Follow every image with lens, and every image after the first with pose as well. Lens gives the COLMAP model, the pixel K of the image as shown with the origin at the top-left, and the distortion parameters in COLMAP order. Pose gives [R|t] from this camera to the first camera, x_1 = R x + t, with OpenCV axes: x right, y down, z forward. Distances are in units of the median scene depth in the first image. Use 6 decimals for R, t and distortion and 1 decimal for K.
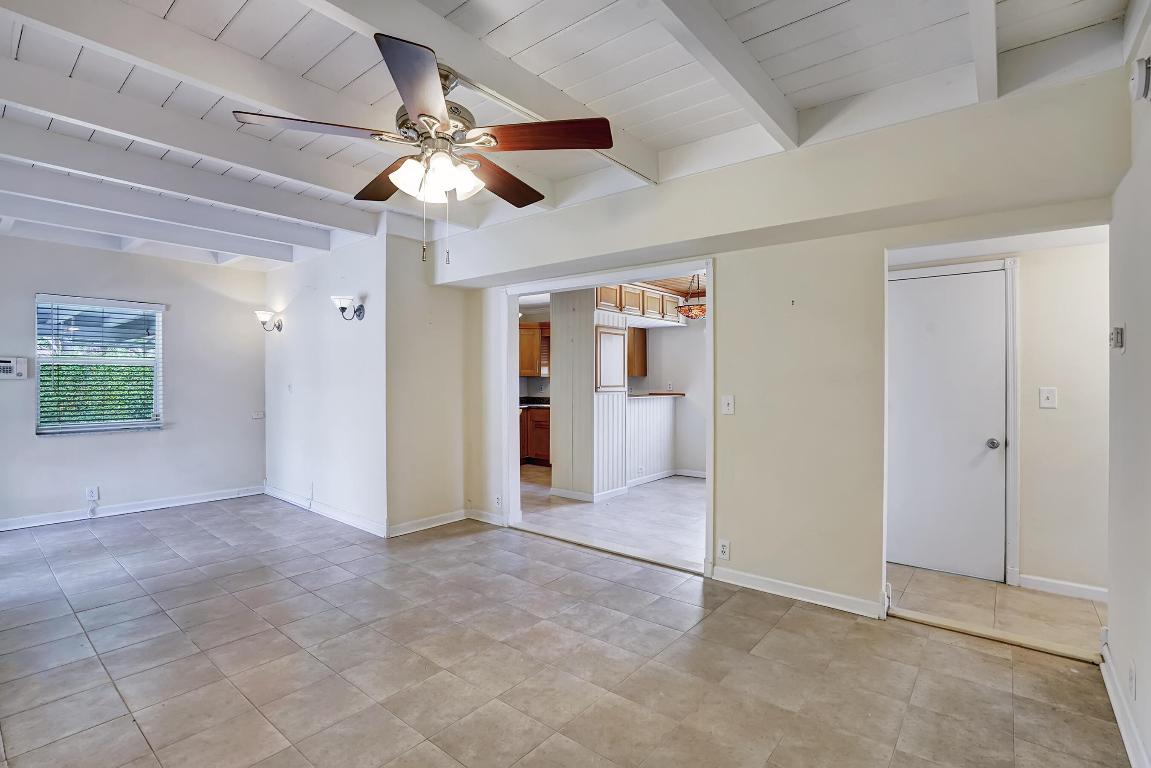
lens RADIAL K [[538.6, 0, 572.0], [0, 538.6, 384.5], [0, 0, 1]] dist [-0.032703, 0.009668]
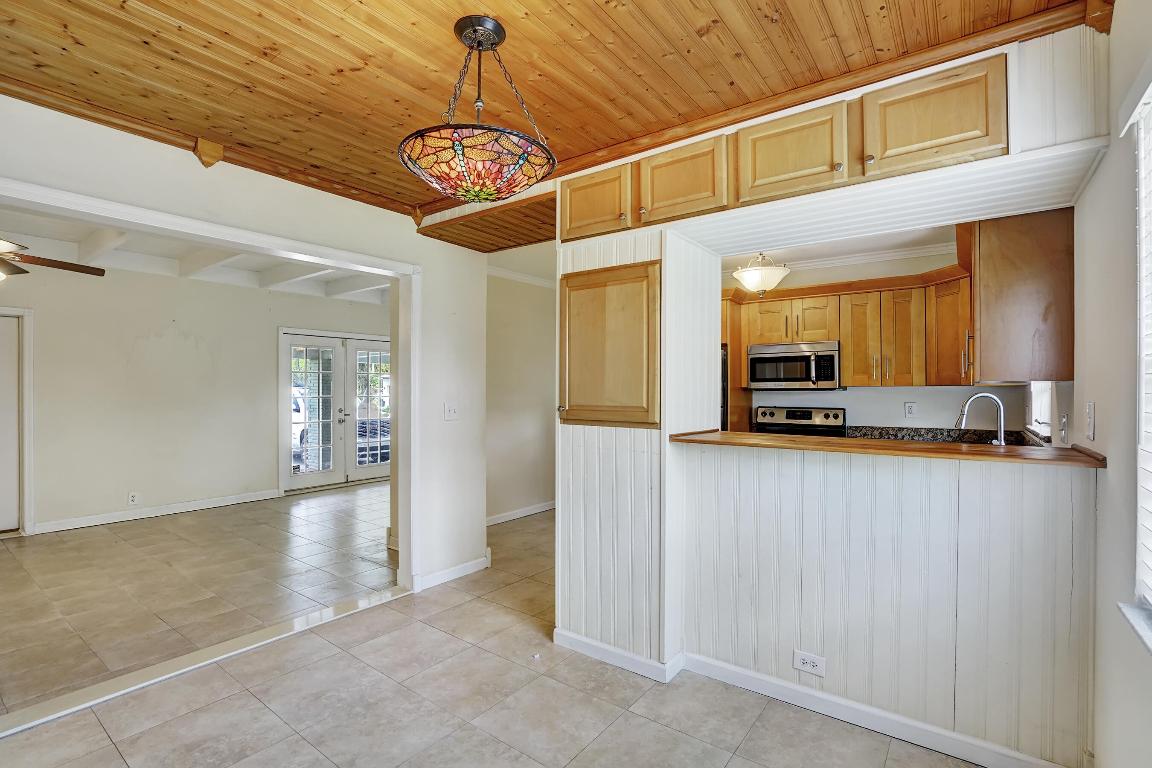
lens RADIAL K [[539.1, 0, 572.5], [0, 539.1, 384.5], [0, 0, 1]] dist [-0.032703, 0.009668]
pose [[0.043364, -0.008327, -0.999025, 0.780010], [-0.012404, 0.999884, -0.008872, -0.016386], [0.998982, 0.012777, 0.043255, 1.479680]]
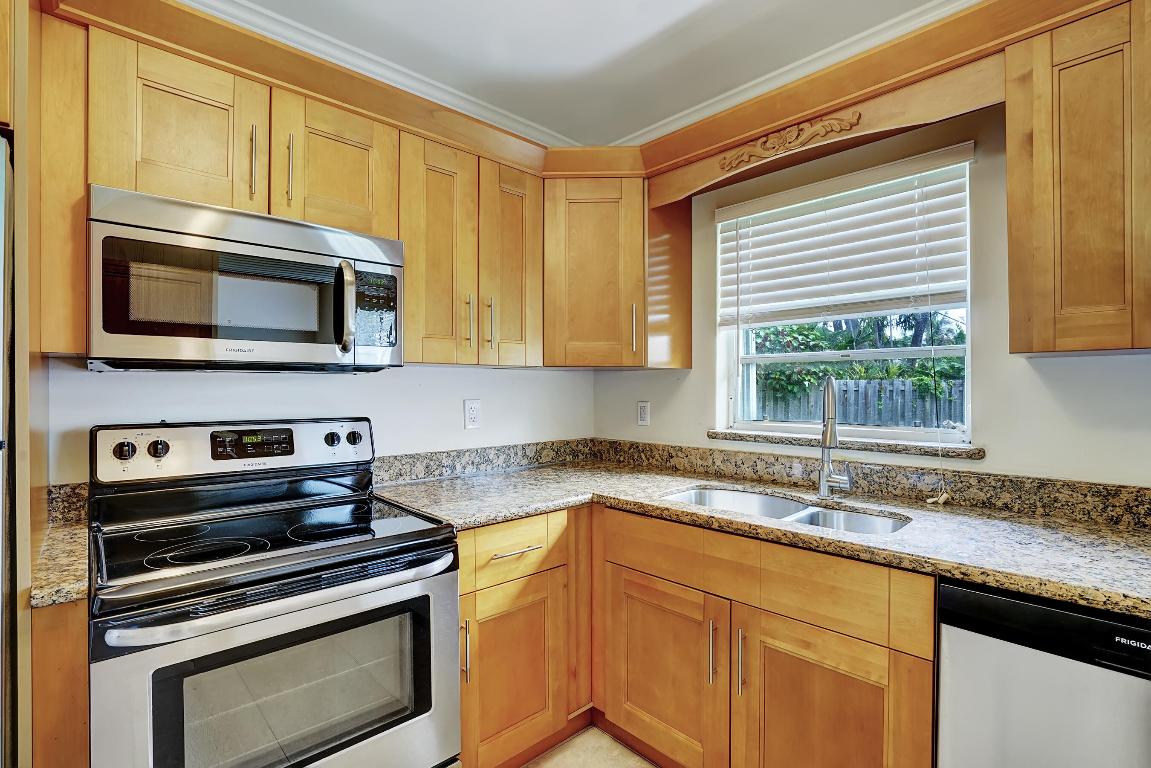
lens RADIAL K [[538.6, 0, 572.0], [0, 538.6, 384.5], [0, 0, 1]] dist [-0.032703, 0.009668]
pose [[0.991070, 0.001525, -0.133331, -0.135266], [-0.004436, 0.999758, -0.021538, -0.001417], [0.133266, 0.021937, 0.990837, 1.676419]]
